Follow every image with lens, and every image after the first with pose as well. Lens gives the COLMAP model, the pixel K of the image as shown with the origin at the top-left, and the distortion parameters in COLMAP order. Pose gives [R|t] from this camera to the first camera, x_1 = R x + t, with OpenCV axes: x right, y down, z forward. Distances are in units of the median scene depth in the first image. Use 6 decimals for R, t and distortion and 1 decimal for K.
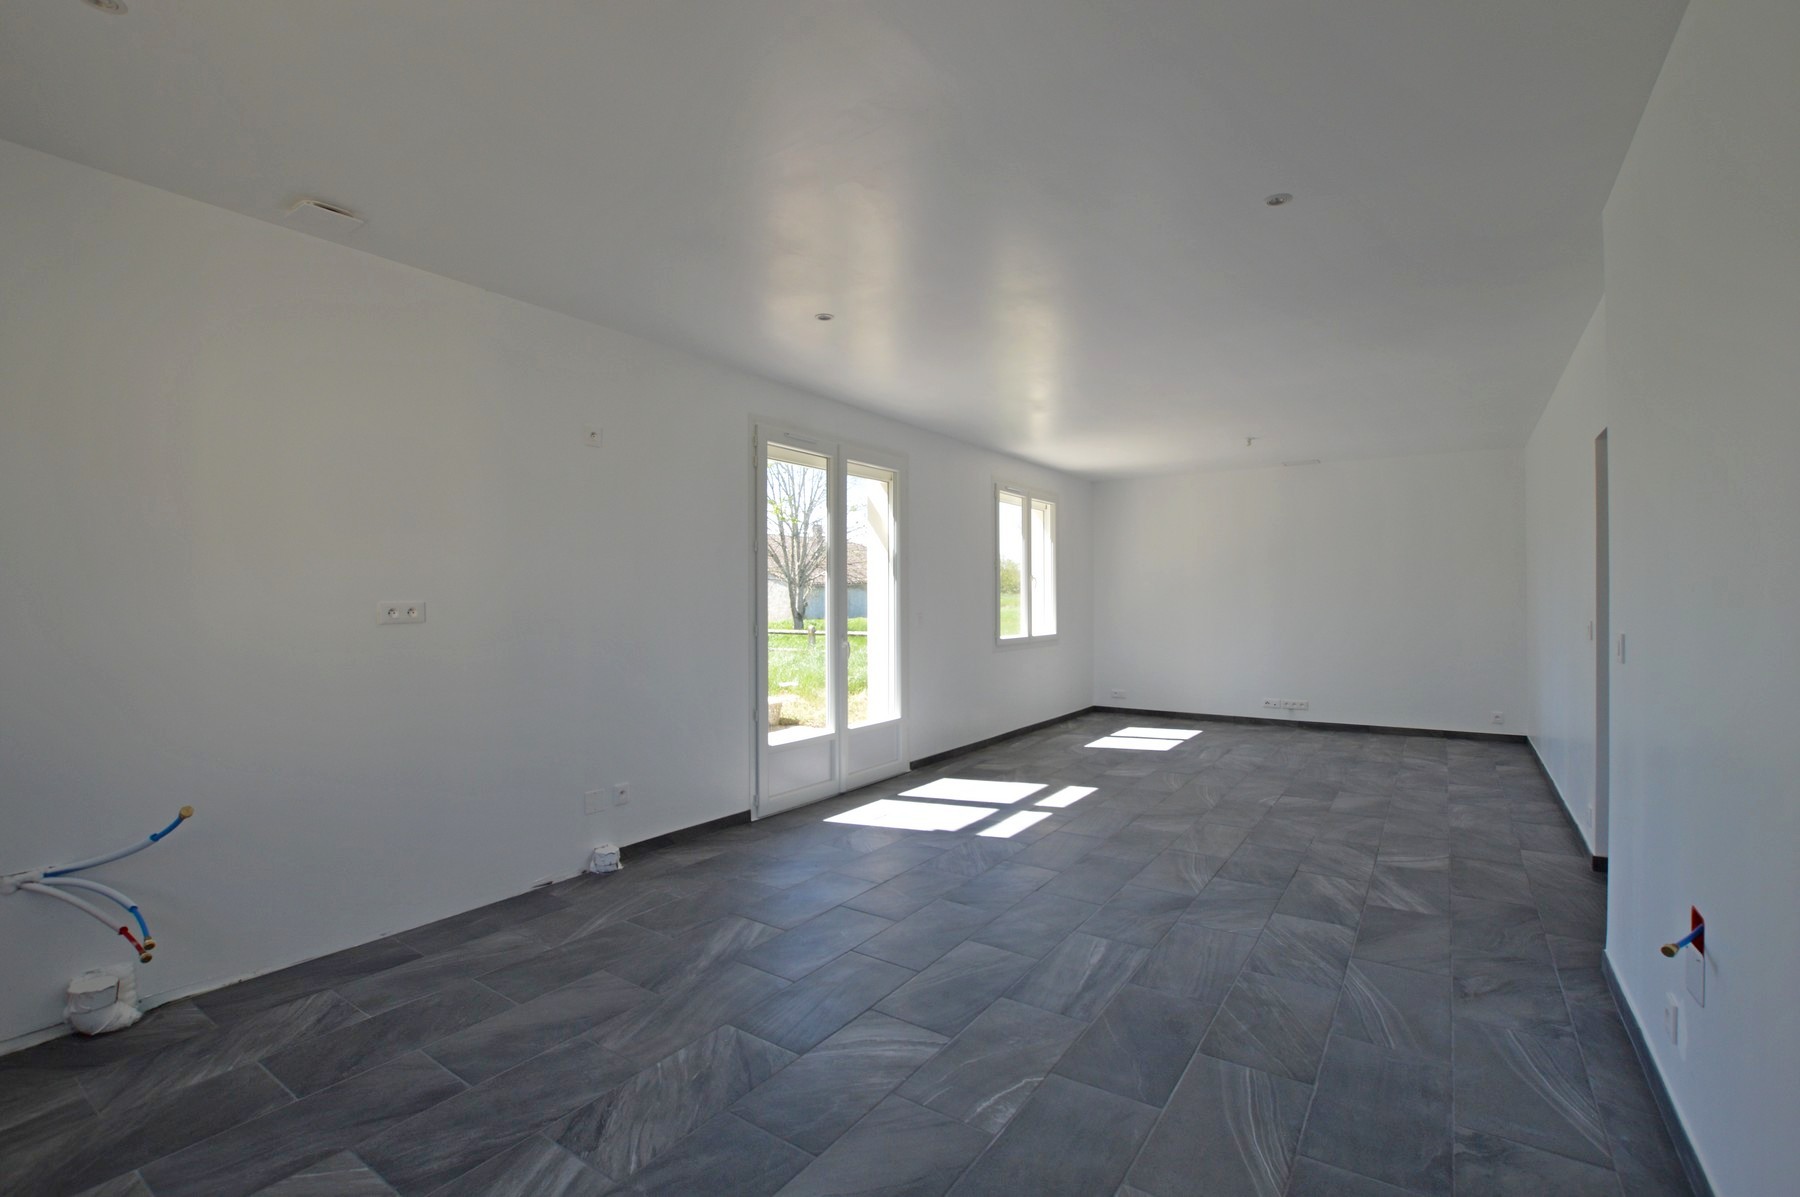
lens RADIAL K [[810.2, 0, 900.0], [0, 810.2, 598.5], [0, 0, 1]] dist [-0.000670, -0.000169]
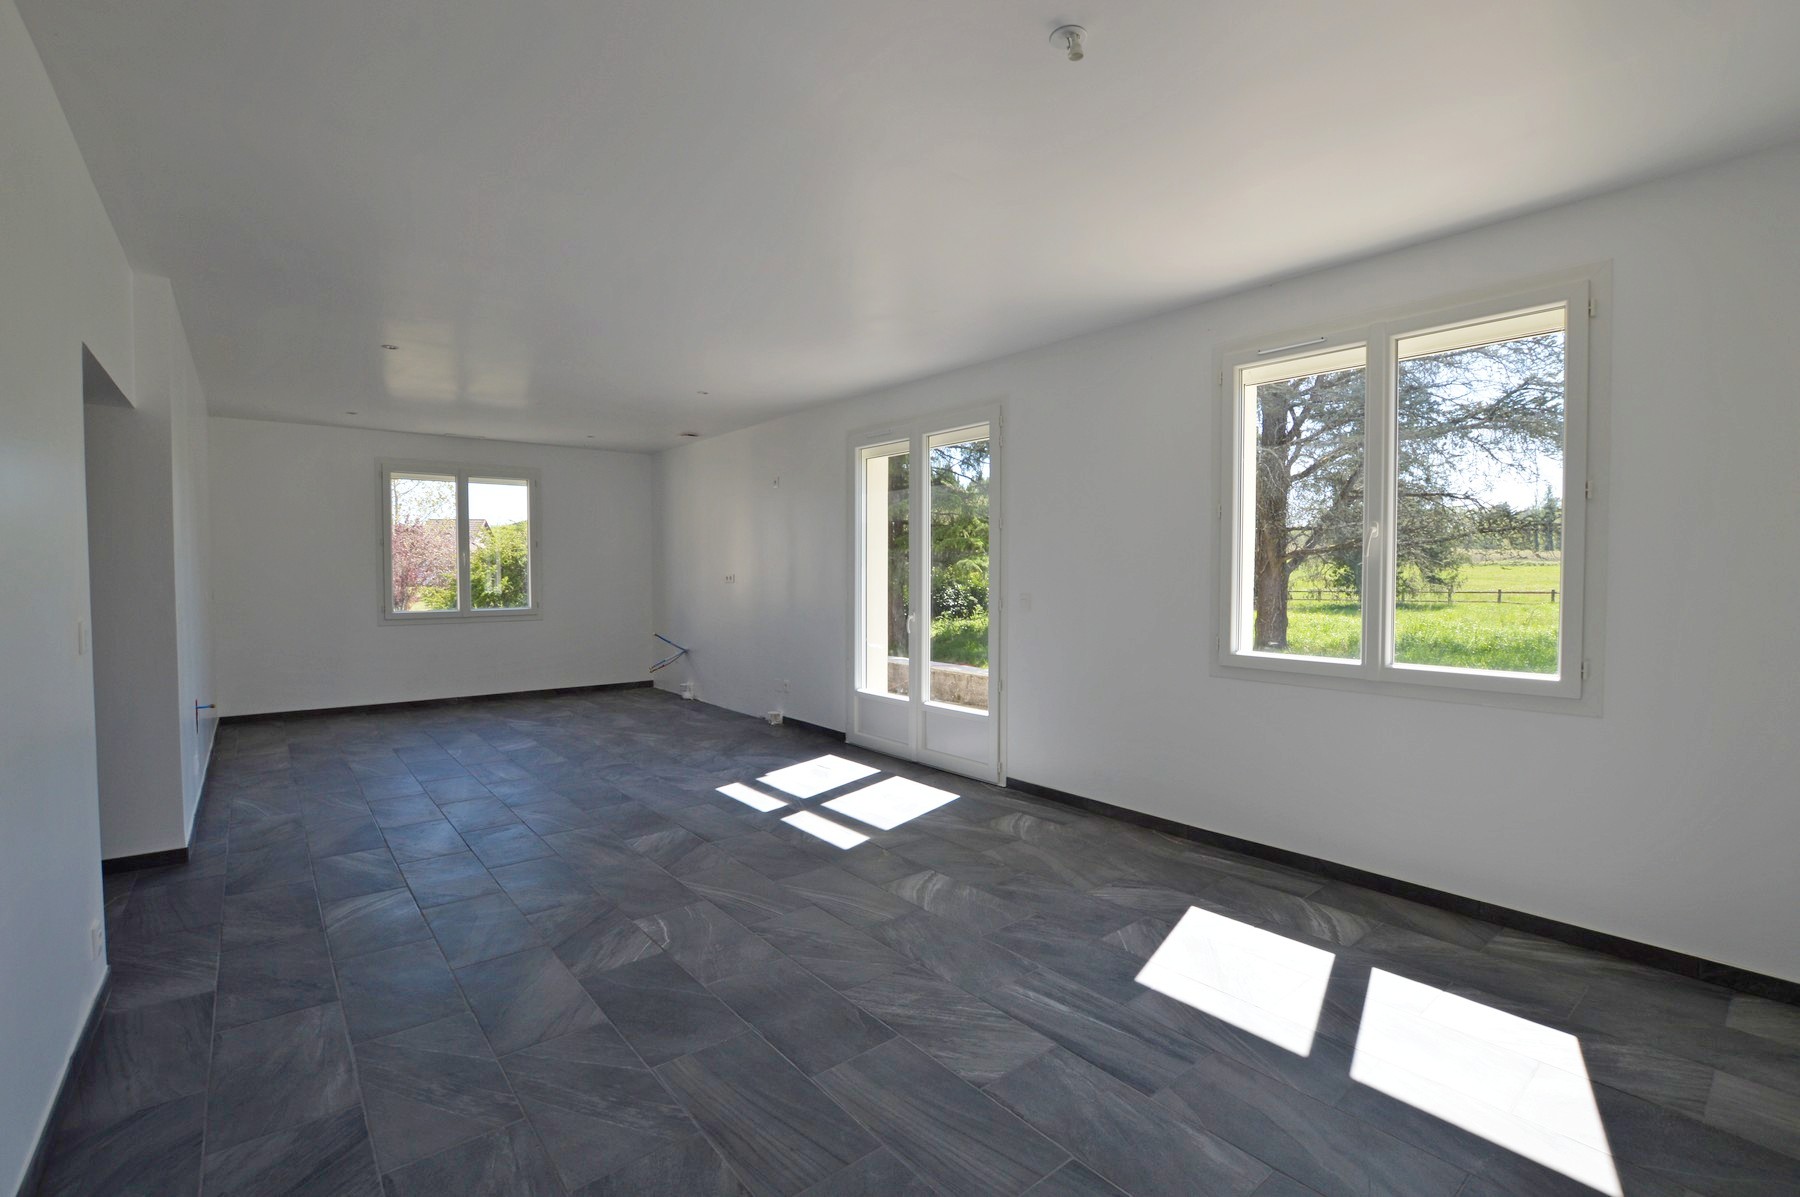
lens RADIAL K [[810.2, 0, 900.0], [0, 810.2, 598.5], [0, 0, 1]] dist [-0.000670, -0.000169]
pose [[-0.298836, 0.030956, -0.953802, 1.249614], [-0.001341, 0.999459, 0.032858, -0.005488], [0.954303, 0.011098, -0.298633, 1.763558]]
